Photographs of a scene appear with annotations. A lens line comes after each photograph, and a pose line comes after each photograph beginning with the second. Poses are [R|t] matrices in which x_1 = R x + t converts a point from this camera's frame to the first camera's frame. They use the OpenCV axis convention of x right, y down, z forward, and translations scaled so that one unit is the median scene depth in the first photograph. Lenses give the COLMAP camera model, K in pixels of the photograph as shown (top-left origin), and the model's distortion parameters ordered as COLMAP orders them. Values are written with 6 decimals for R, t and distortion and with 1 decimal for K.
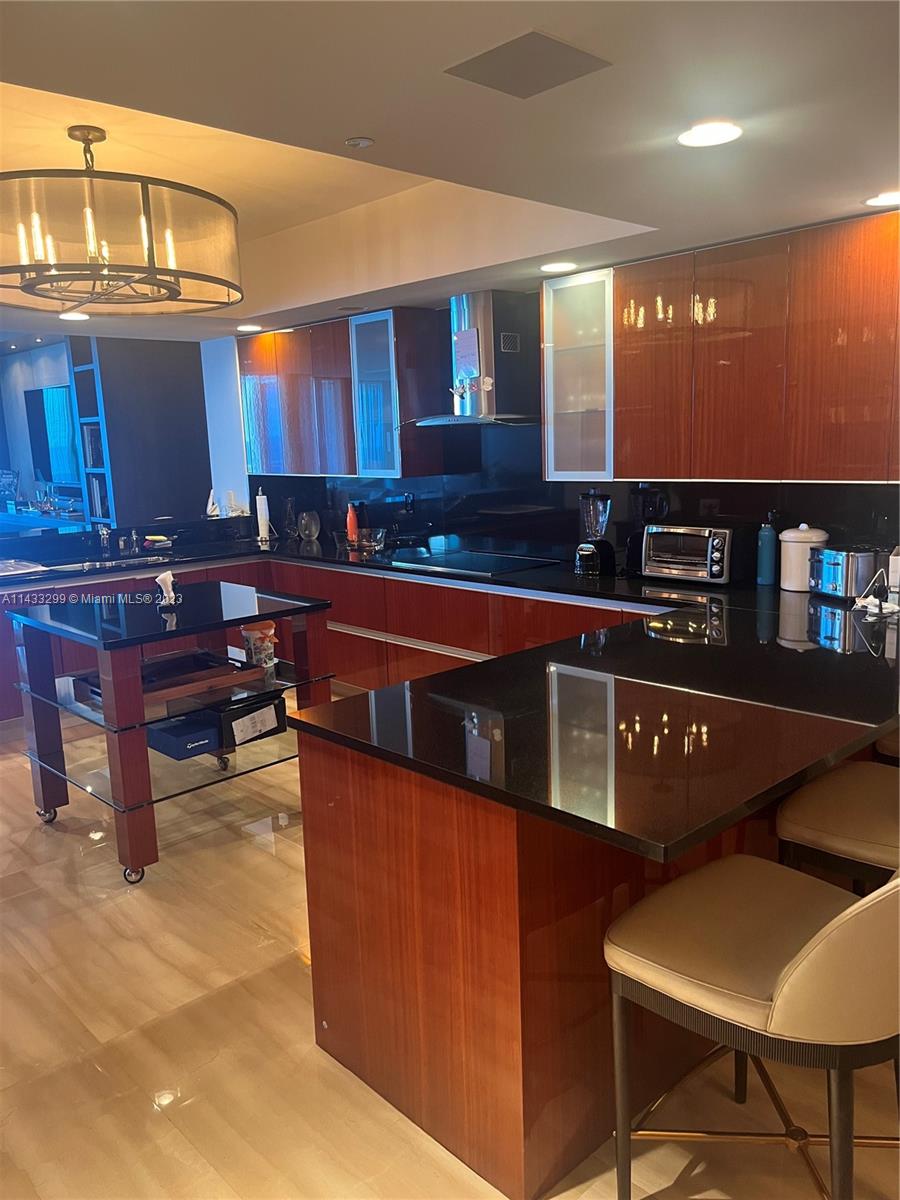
lens RADIAL K [[911.1, 0, 450.0], [0, 911.1, 600.0], [0, 0, 1]] dist [0.000900, -0.002507]
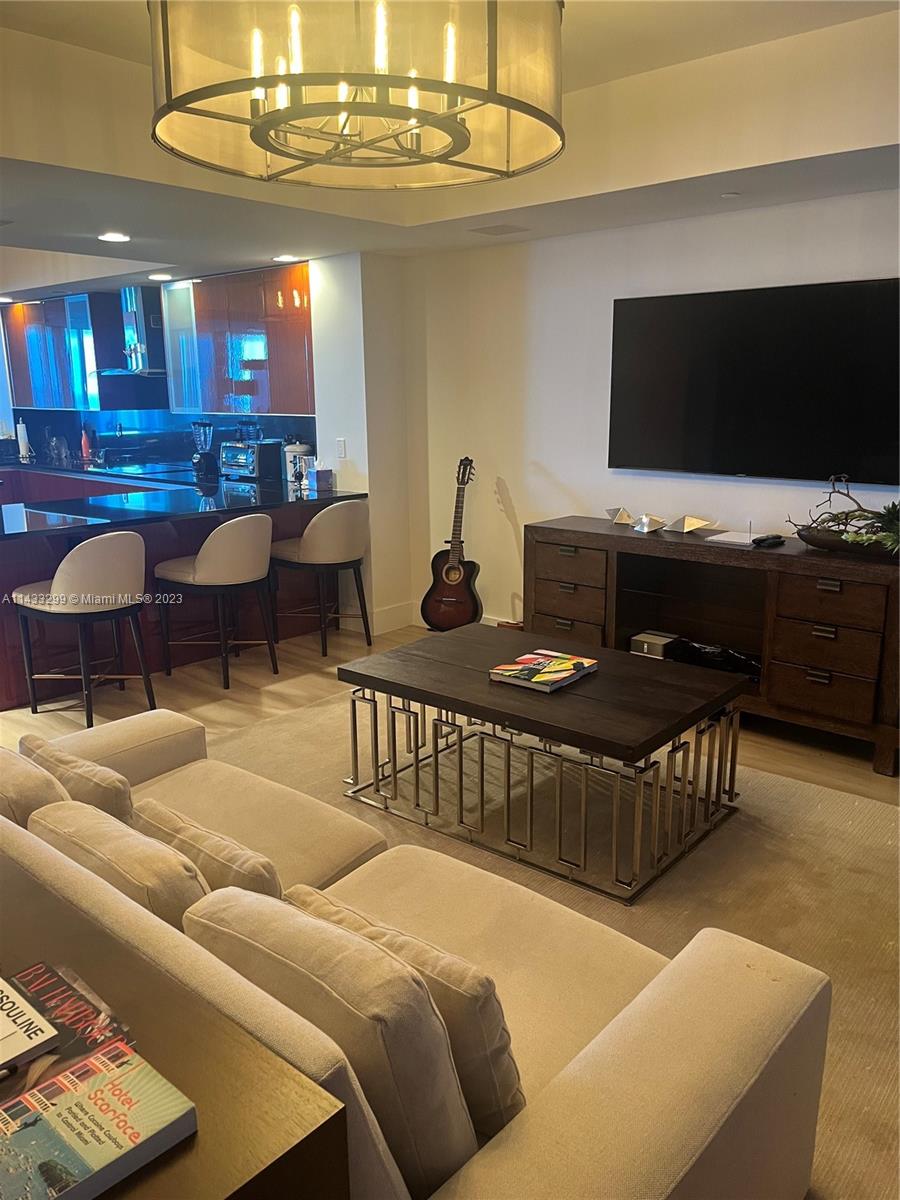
lens RADIAL K [[911.1, 0, 450.0], [0, 911.1, 600.0], [0, 0, 1]] dist [0.000900, -0.002507]
pose [[0.995527, 0.009285, 0.094025, 0.403426], [-0.013748, 0.998804, 0.046923, 0.099720], [-0.093477, -0.048005, 0.994463, -0.559383]]
